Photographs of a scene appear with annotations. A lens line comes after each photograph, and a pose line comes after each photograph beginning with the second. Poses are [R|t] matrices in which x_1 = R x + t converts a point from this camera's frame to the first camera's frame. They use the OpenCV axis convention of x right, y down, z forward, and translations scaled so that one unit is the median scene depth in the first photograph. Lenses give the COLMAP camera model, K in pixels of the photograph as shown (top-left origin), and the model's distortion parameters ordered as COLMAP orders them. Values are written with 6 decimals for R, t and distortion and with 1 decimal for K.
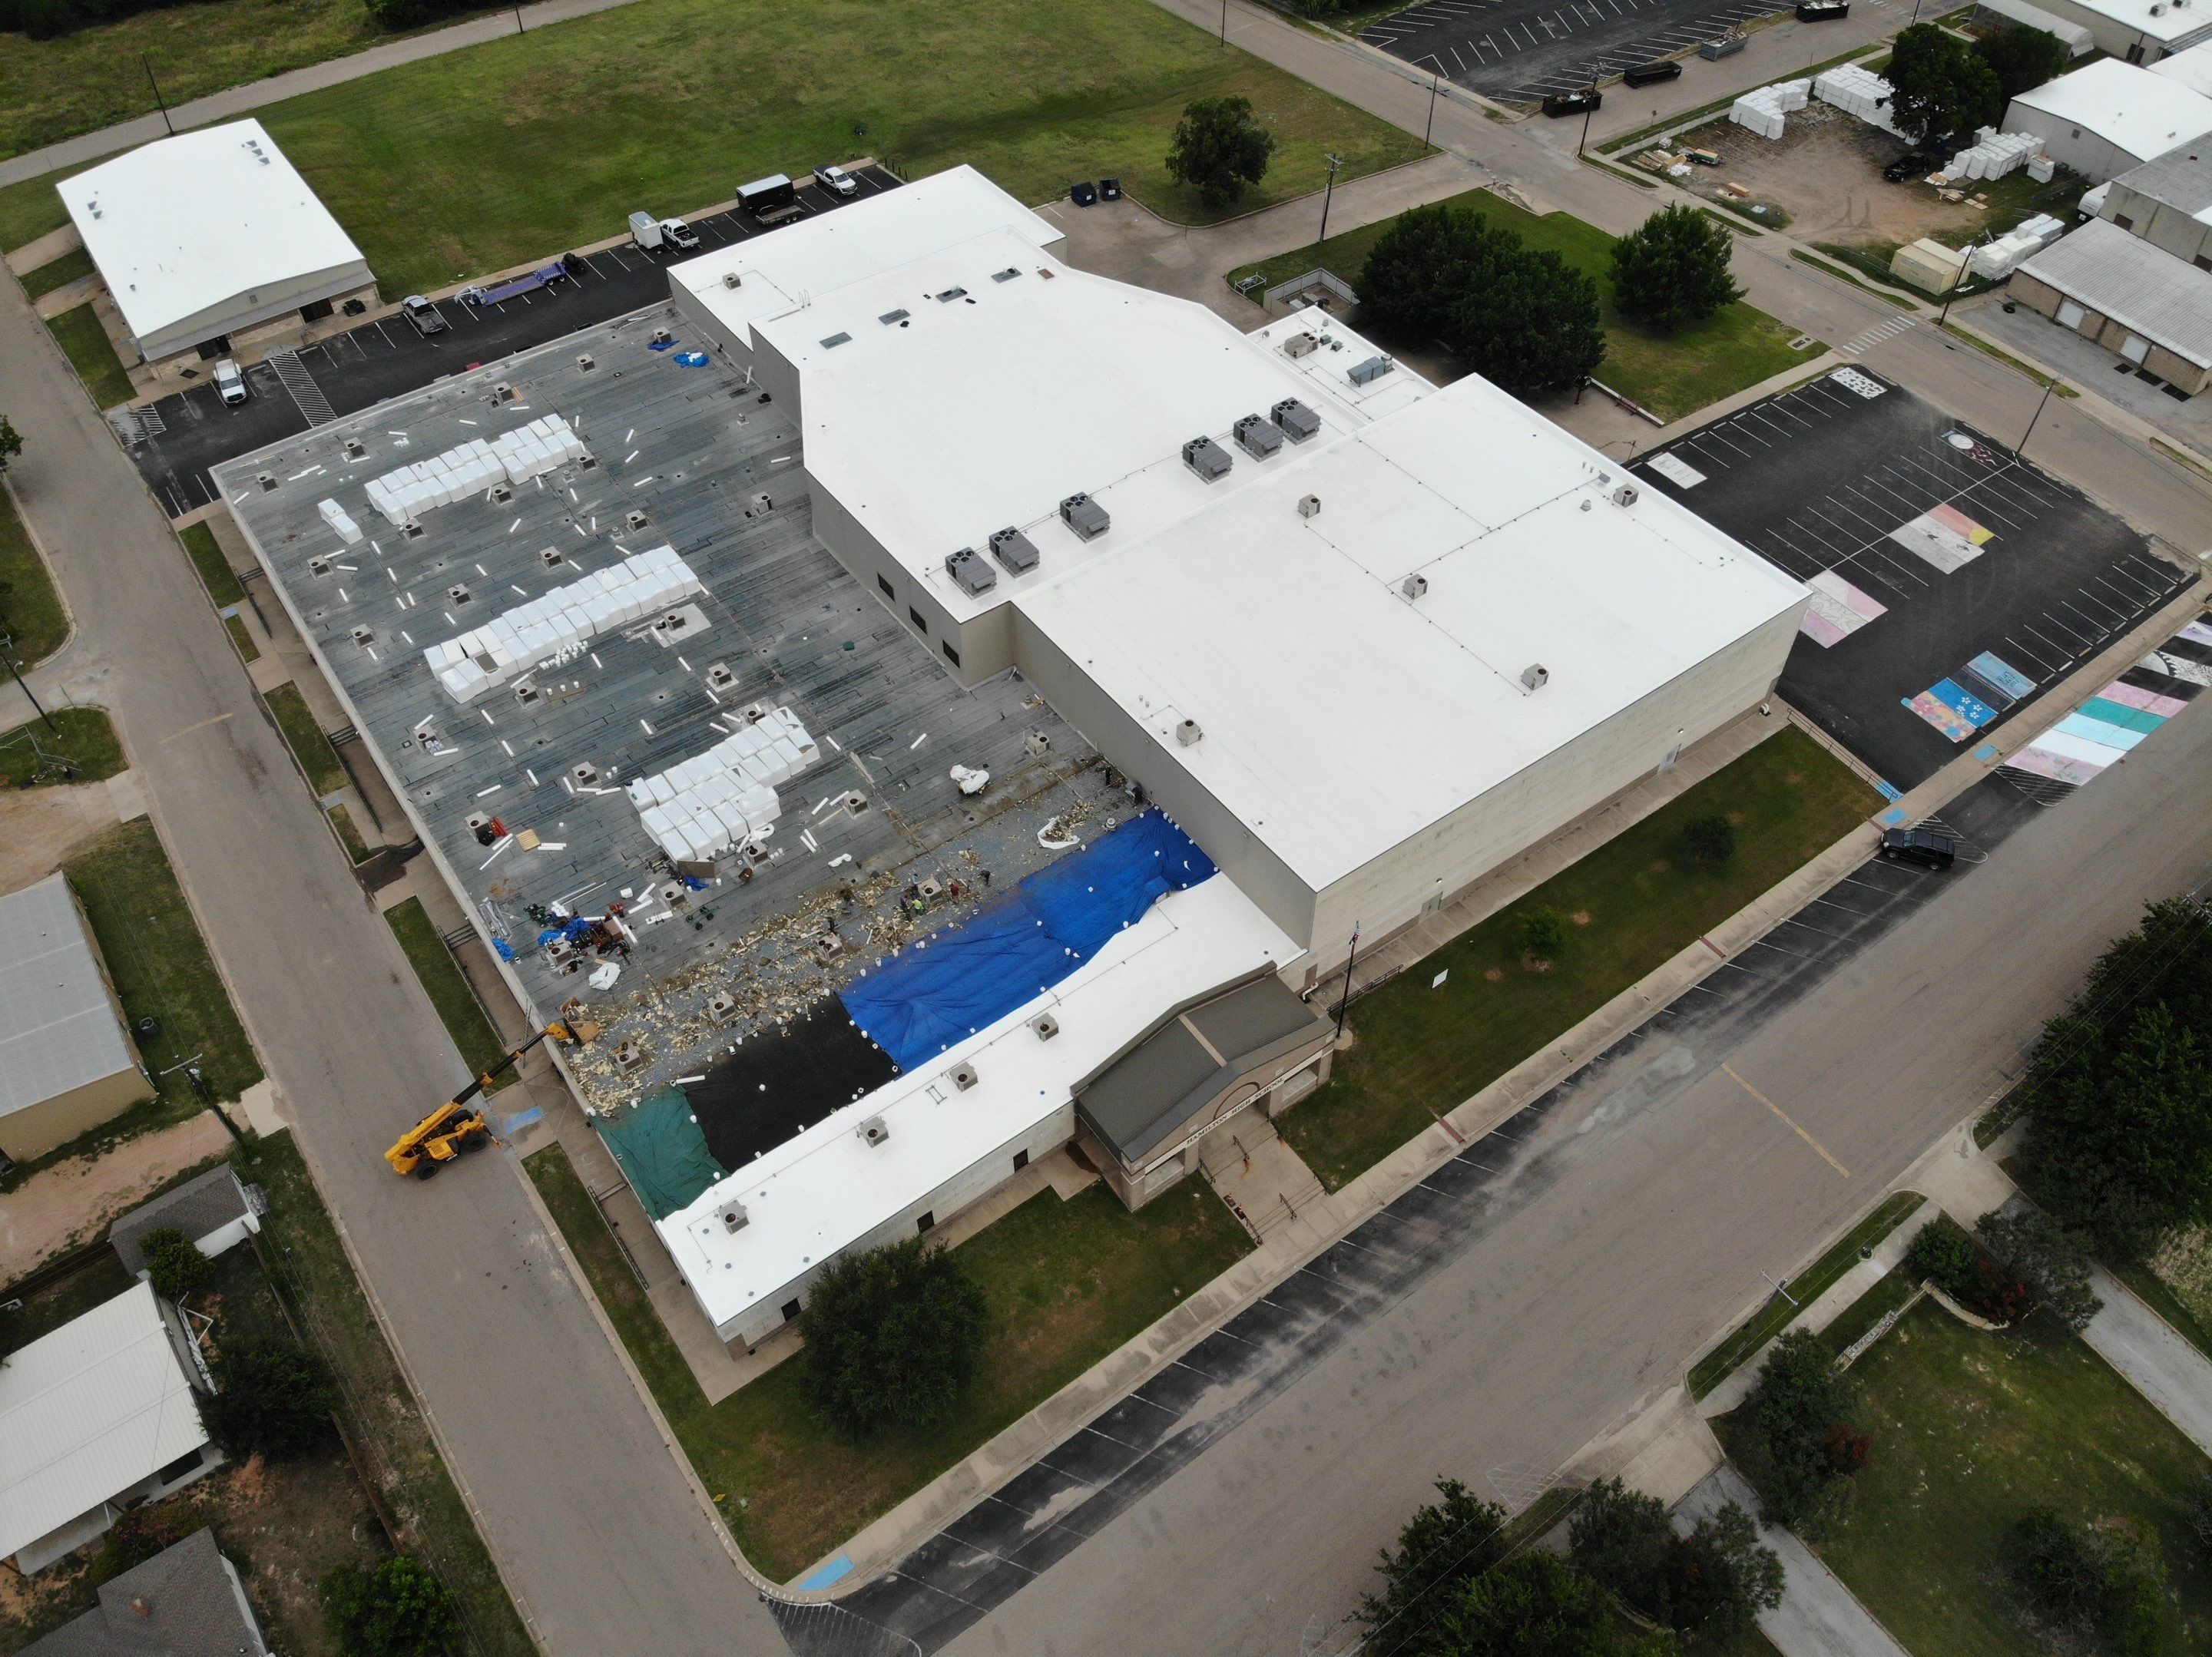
lens RADIAL K [[1654.5, 0, 1135.7], [0, 1654.5, 835.2], [0, 0, 1]] dist [-0.003687, -0.093901]
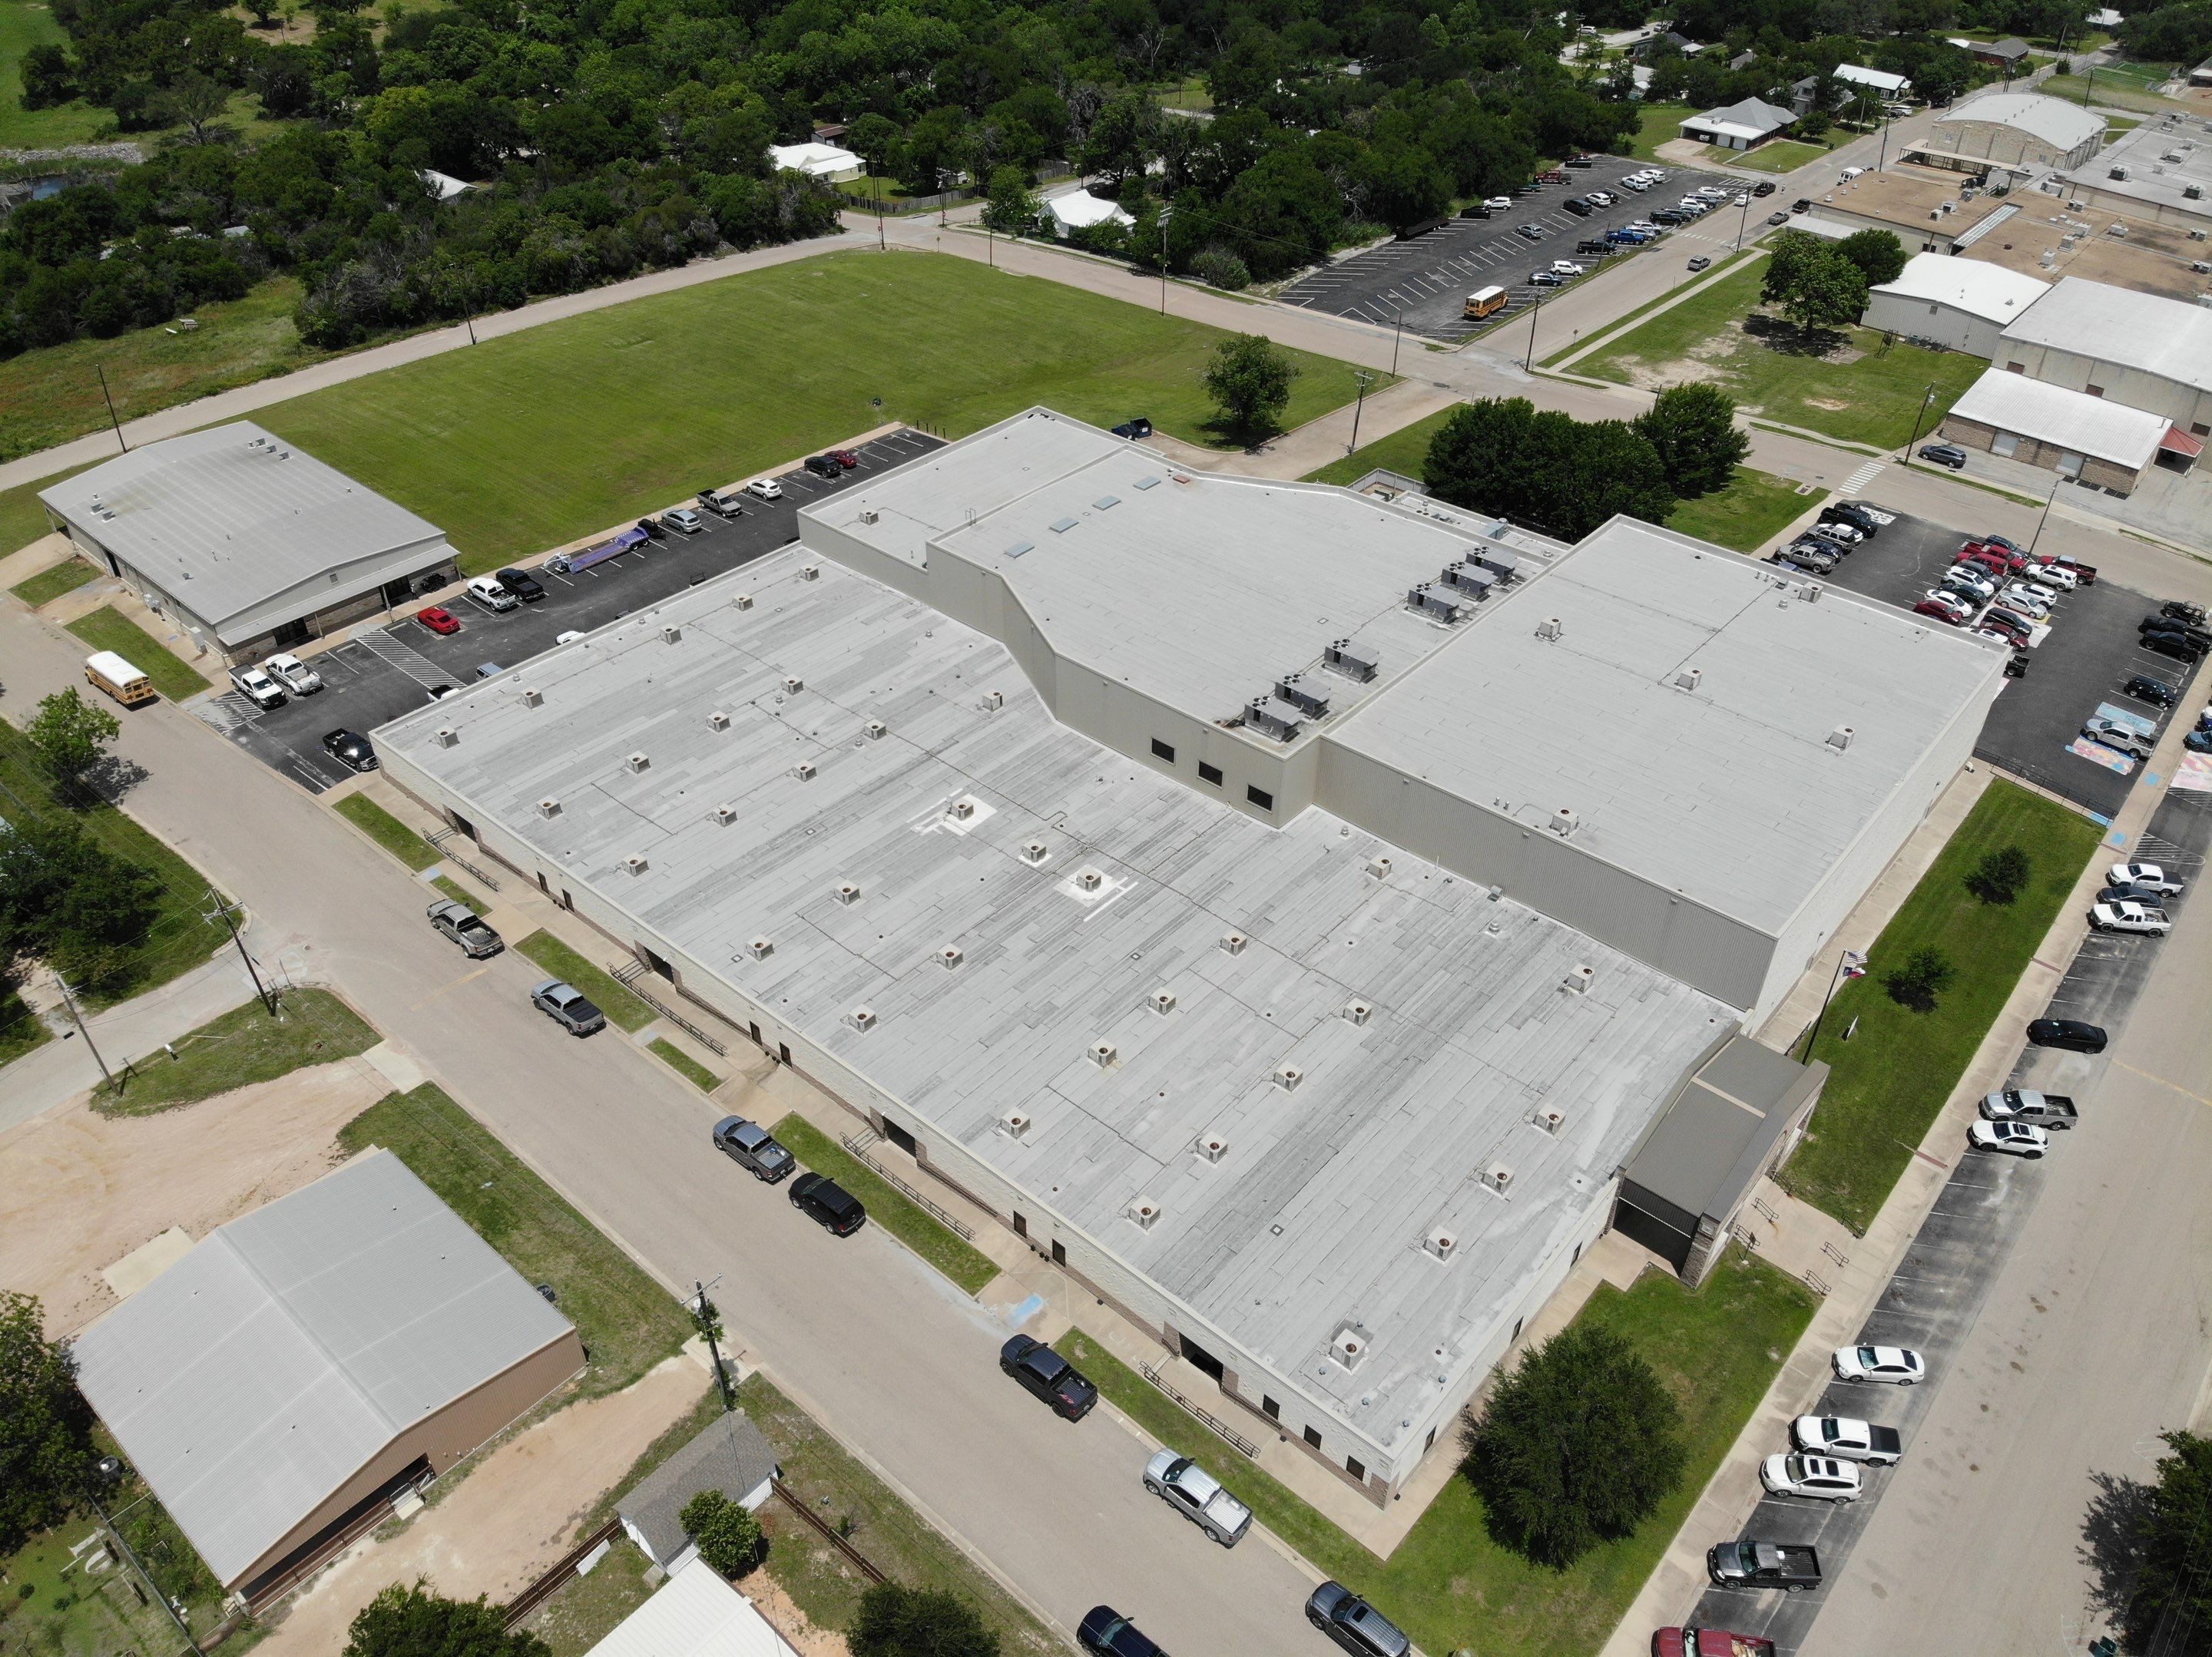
lens RADIAL K [[1646.4, 0, 1119.5], [0, 1646.4, 814.8], [0, 0, 1]] dist [0.042721, -0.170168]
pose [[0.974403, -0.123188, 0.188050, -0.328991], [0.159795, 0.967912, -0.193939, 0.065763], [-0.158125, 0.219025, 0.962821, 0.048219]]
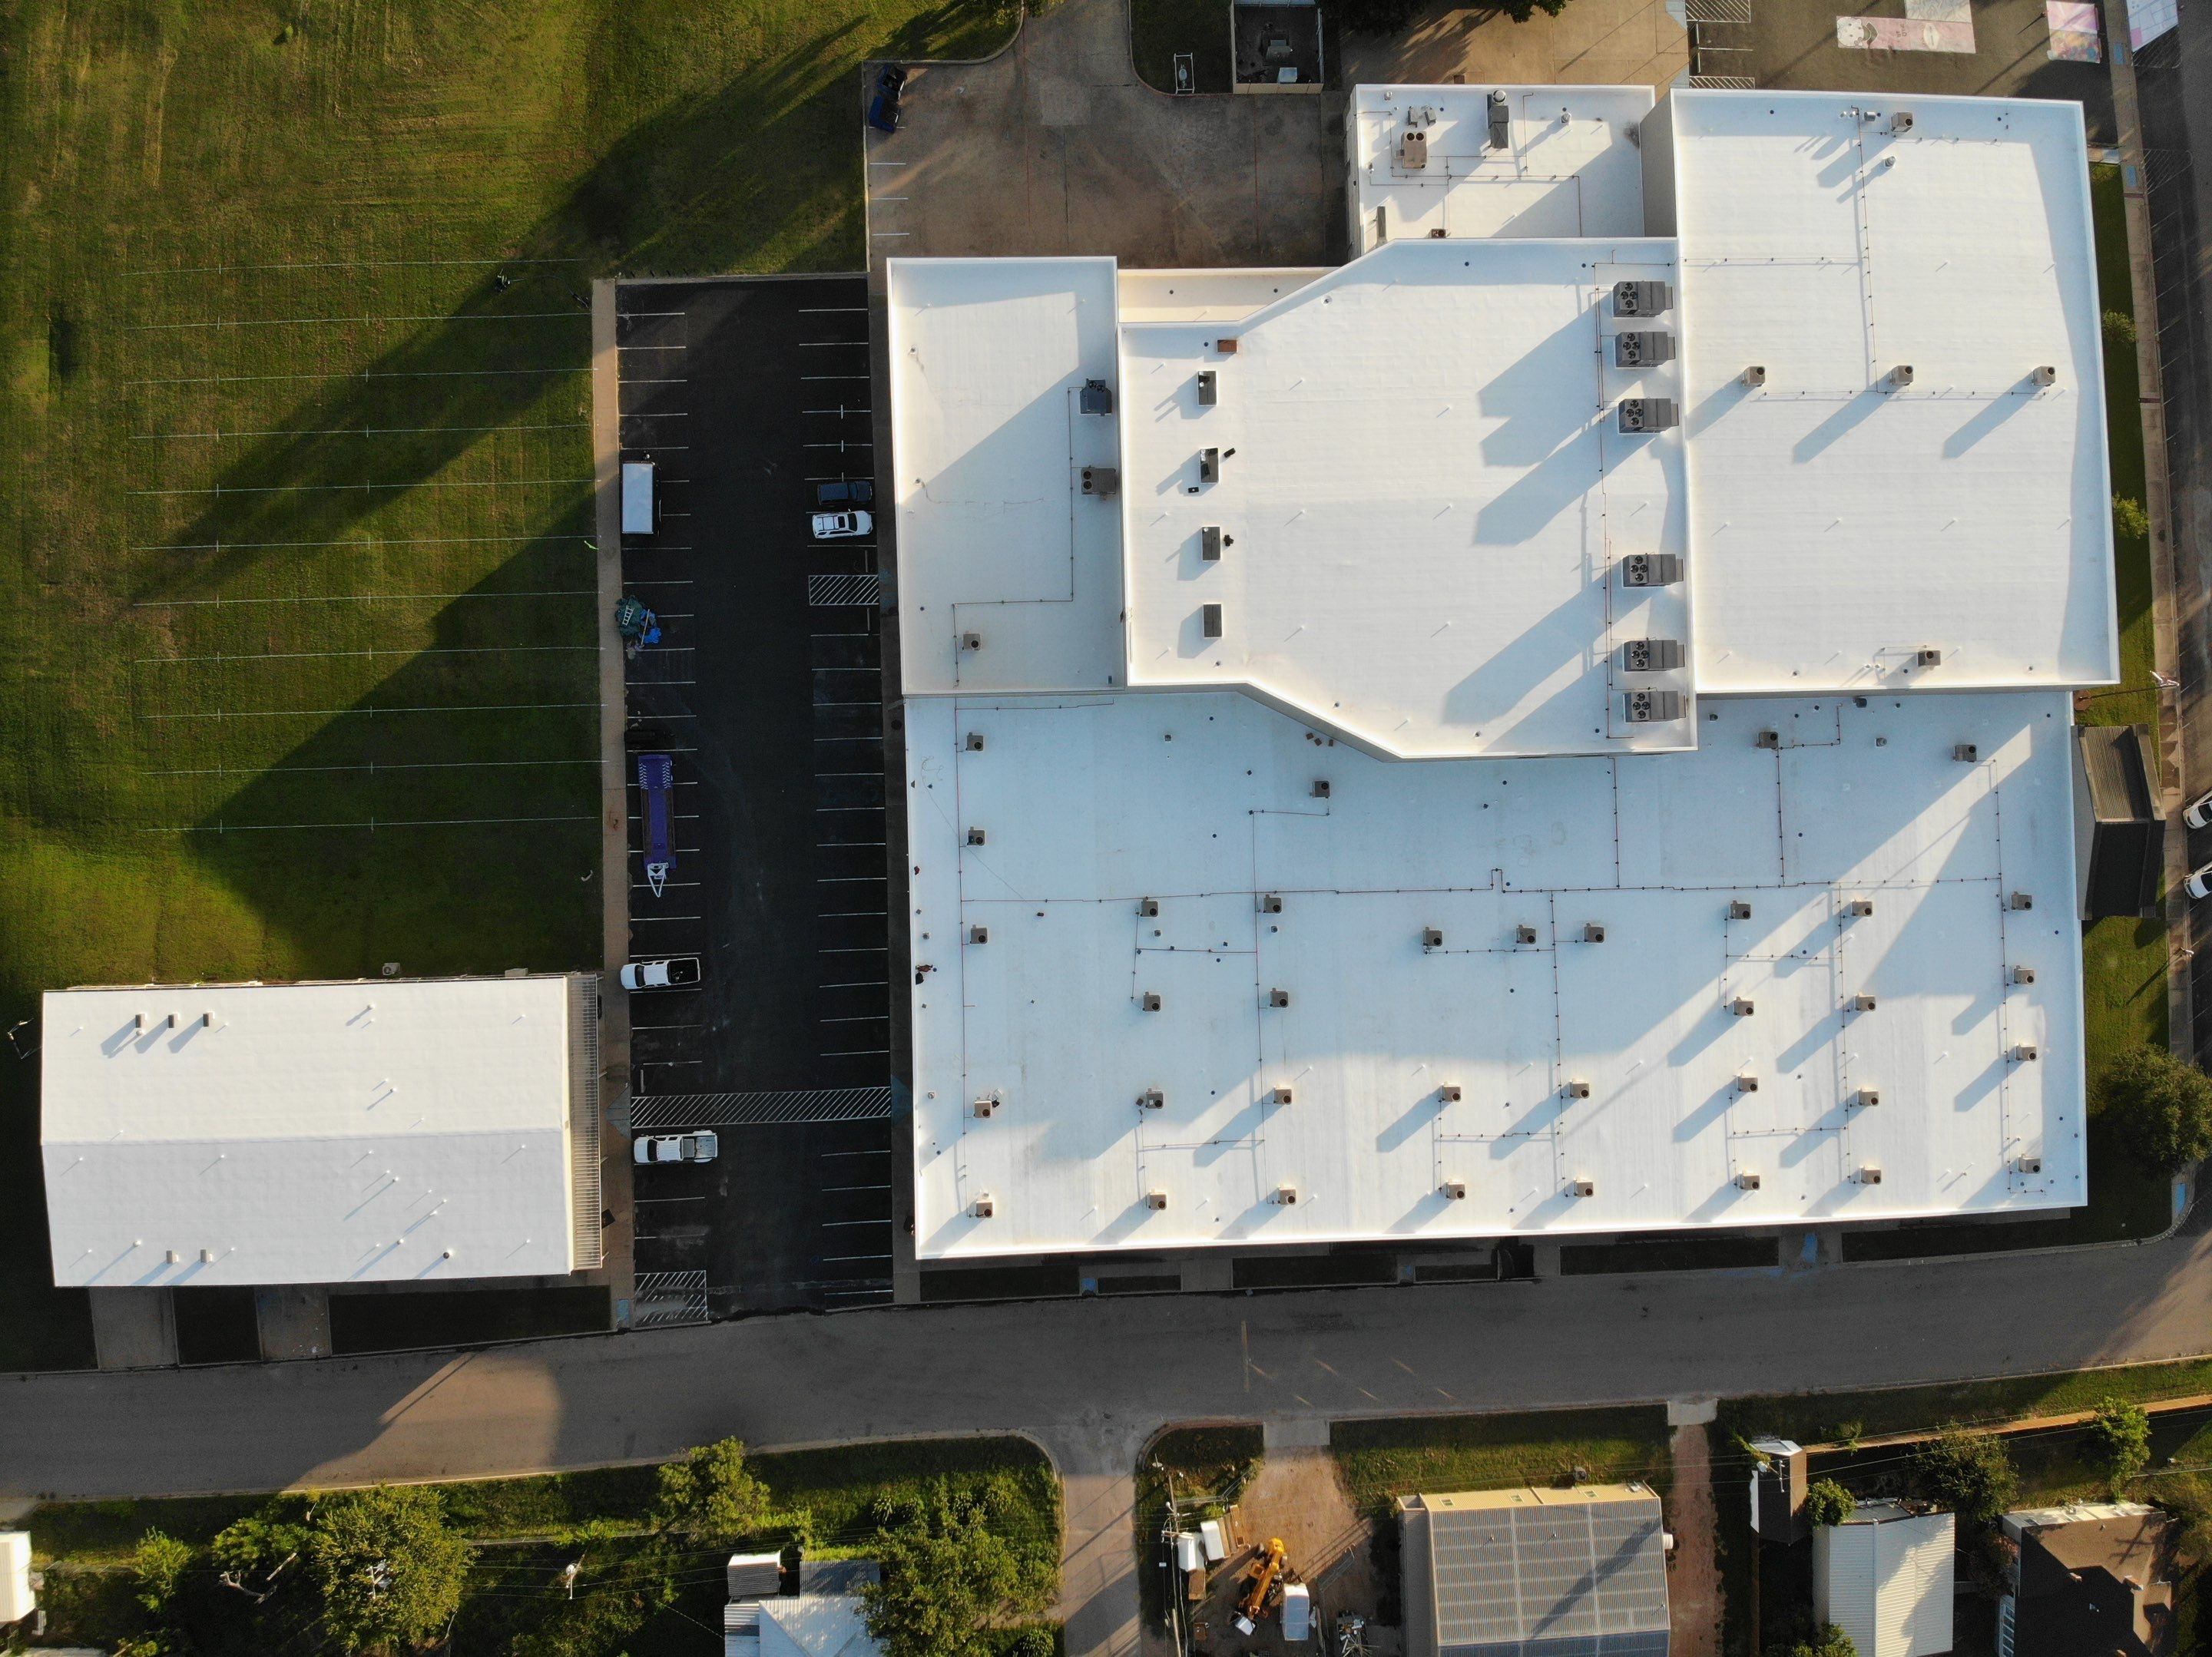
lens RADIAL K [[1639.9, 0, 1120.6], [0, 1639.9, 809.1], [0, 0, 1]] dist [0.004653, -0.088592]
pose [[0.570884, -0.819408, 0.051588, -0.336343], [0.579161, 0.446446, 0.682099, -0.871588], [-0.581948, -0.359522, 0.729438, 0.351066]]
